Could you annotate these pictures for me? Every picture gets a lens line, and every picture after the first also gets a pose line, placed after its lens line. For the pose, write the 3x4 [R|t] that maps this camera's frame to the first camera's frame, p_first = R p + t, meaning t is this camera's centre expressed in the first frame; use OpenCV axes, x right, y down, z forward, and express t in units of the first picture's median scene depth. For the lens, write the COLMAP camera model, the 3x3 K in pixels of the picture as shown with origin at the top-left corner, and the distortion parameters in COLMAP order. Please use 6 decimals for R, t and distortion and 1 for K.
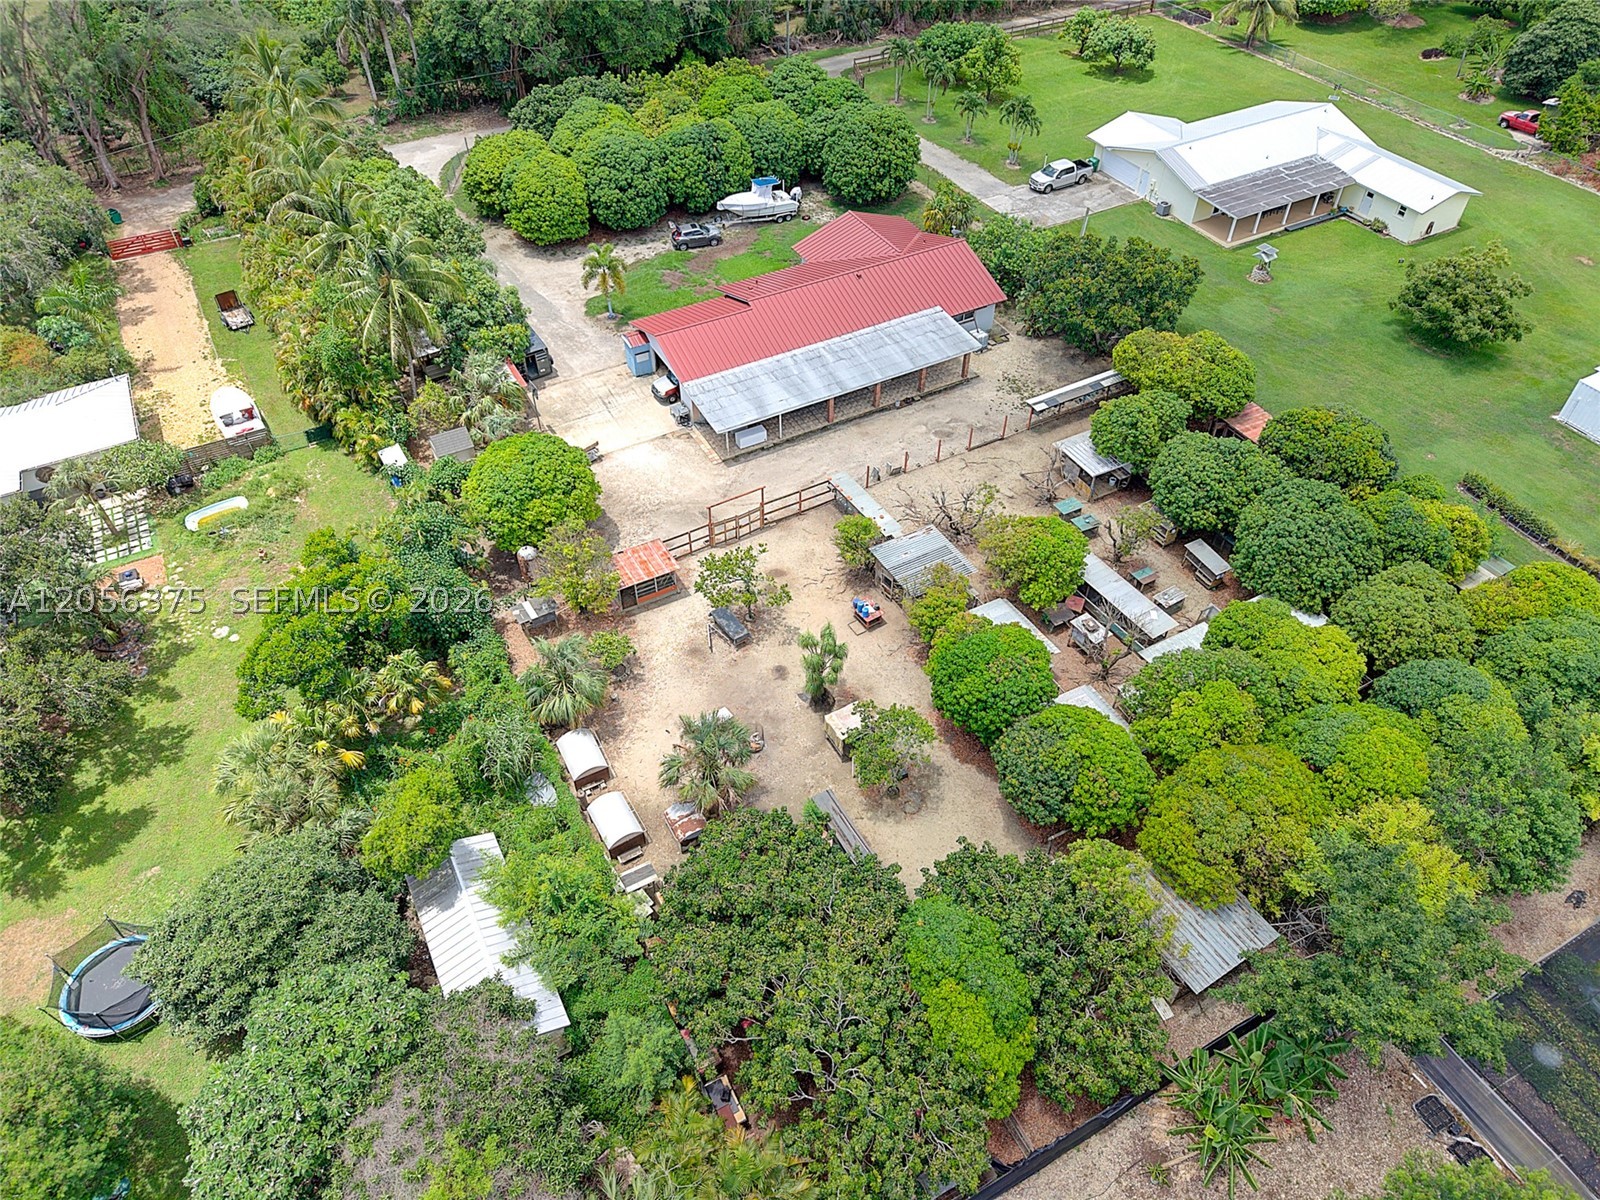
lens RADIAL K [[1082.9, 0, 800.0], [0, 1082.9, 600.0], [0, 0, 1]] dist [0.047368, -0.052301]
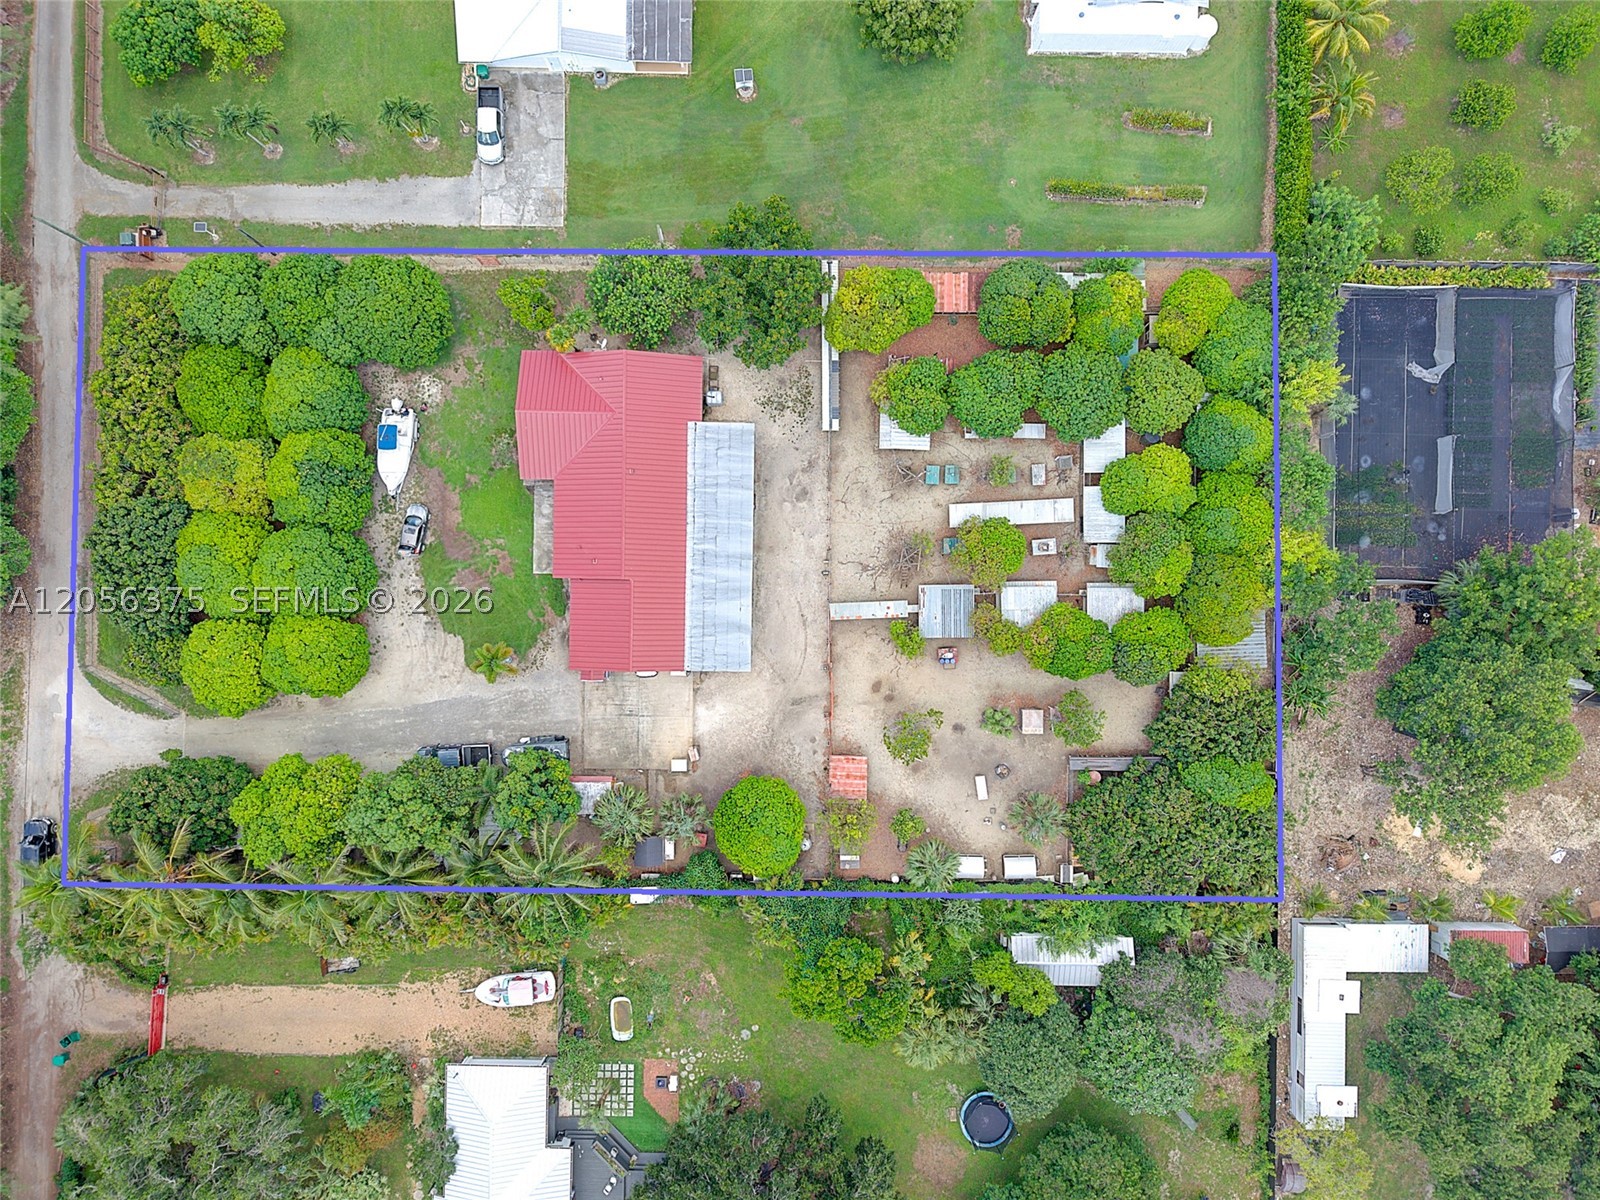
lens RADIAL K [[1082.9, 0, 800.0], [0, 1082.9, 600.0], [0, 0, 1]] dist [0.047368, -0.052301]
pose [[0.488294, -0.872668, 0.004359, 0.019955], [0.622978, 0.352072, 0.698530, -0.955351], [-0.611119, -0.338372, 0.715568, 0.063471]]
